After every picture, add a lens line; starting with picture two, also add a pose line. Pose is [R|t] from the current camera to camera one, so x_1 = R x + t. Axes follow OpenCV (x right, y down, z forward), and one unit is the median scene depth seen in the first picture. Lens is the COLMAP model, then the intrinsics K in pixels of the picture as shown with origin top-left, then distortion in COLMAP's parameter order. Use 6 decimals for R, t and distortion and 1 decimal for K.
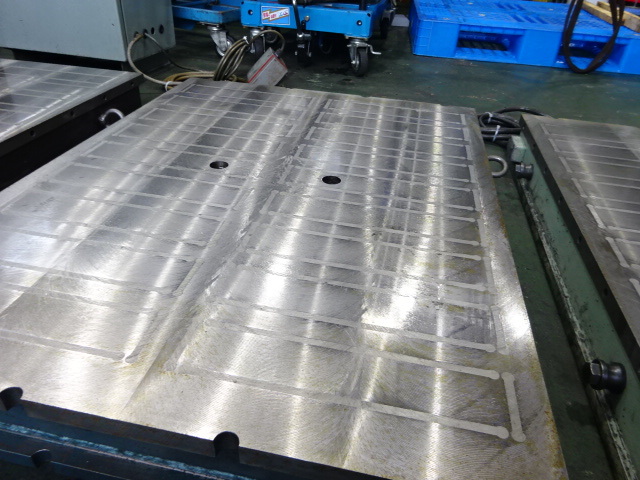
lens RADIAL K [[473.3, 0, 320.0], [0, 473.3, 240.0], [0, 0, 1]] dist [-0.007536, -0.010106]
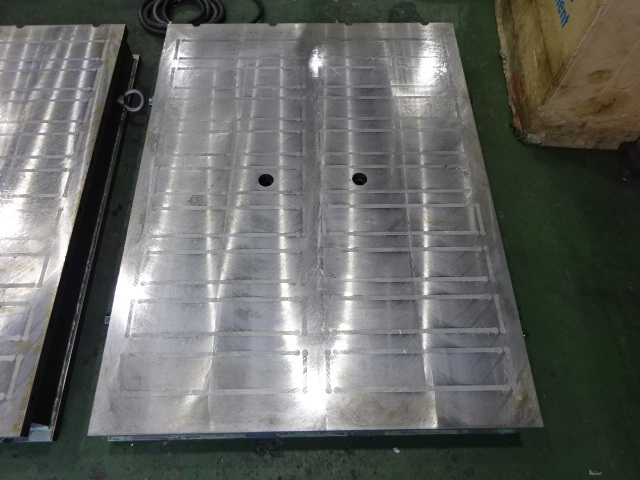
lens RADIAL K [[459.8, 0, 324.3], [0, 459.8, 243.4], [0, 0, 1]] dist [-0.004869, -0.005045]
pose [[0.975312, -0.212698, 0.059385, 0.399130], [0.155431, 0.852205, 0.499588, -0.203634], [-0.156870, -0.478024, 0.864225, -0.129358]]
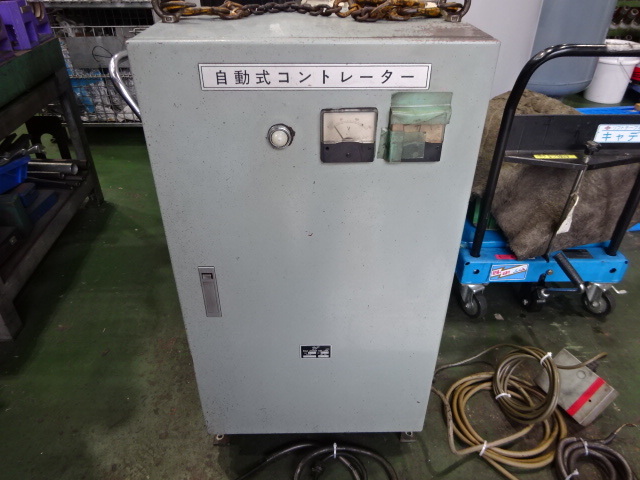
lens RADIAL K [[467.6, 0, 320.0], [0, 467.6, 240.0], [0, 0, 1]] dist [-0.005449, -0.004875]
pose [[0.961742, -0.189966, 0.197396, -0.562321], [0.188200, 0.981736, 0.027849, -0.621308], [-0.199081, 0.010366, 0.979928, 0.280036]]
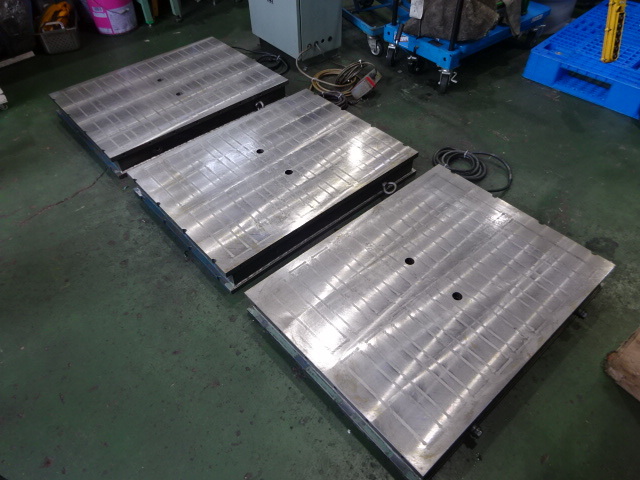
lens RADIAL K [[473.3, 0, 320.0], [0, 473.3, 240.0], [0, 0, 1]] dist [-0.007536, -0.010106]
pose [[0.795982, 0.391655, -0.461540, 0.648992], [-0.282868, 0.914769, 0.288416, -0.256131], [0.535162, -0.099019, 0.838926, -0.462848]]
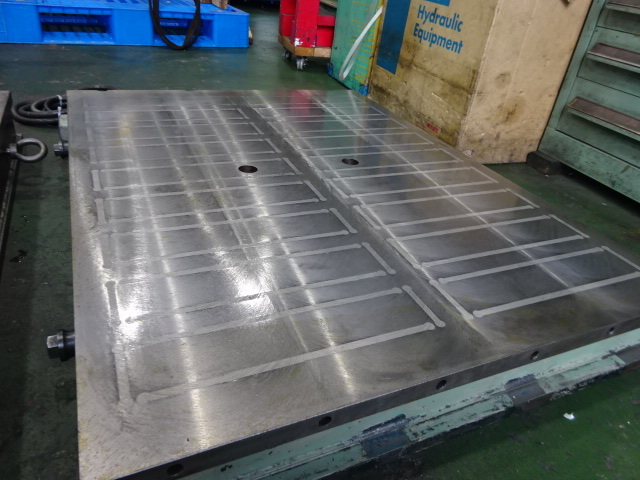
lens RADIAL K [[467.6, 0, 320.0], [0, 467.6, 240.0], [0, 0, 1]] dist [-0.005449, -0.004875]
pose [[0.809920, -0.274576, 0.518303, 0.179944], [0.264976, 0.959632, 0.094312, 0.041431], [-0.523276, 0.060952, 0.849981, -0.020146]]
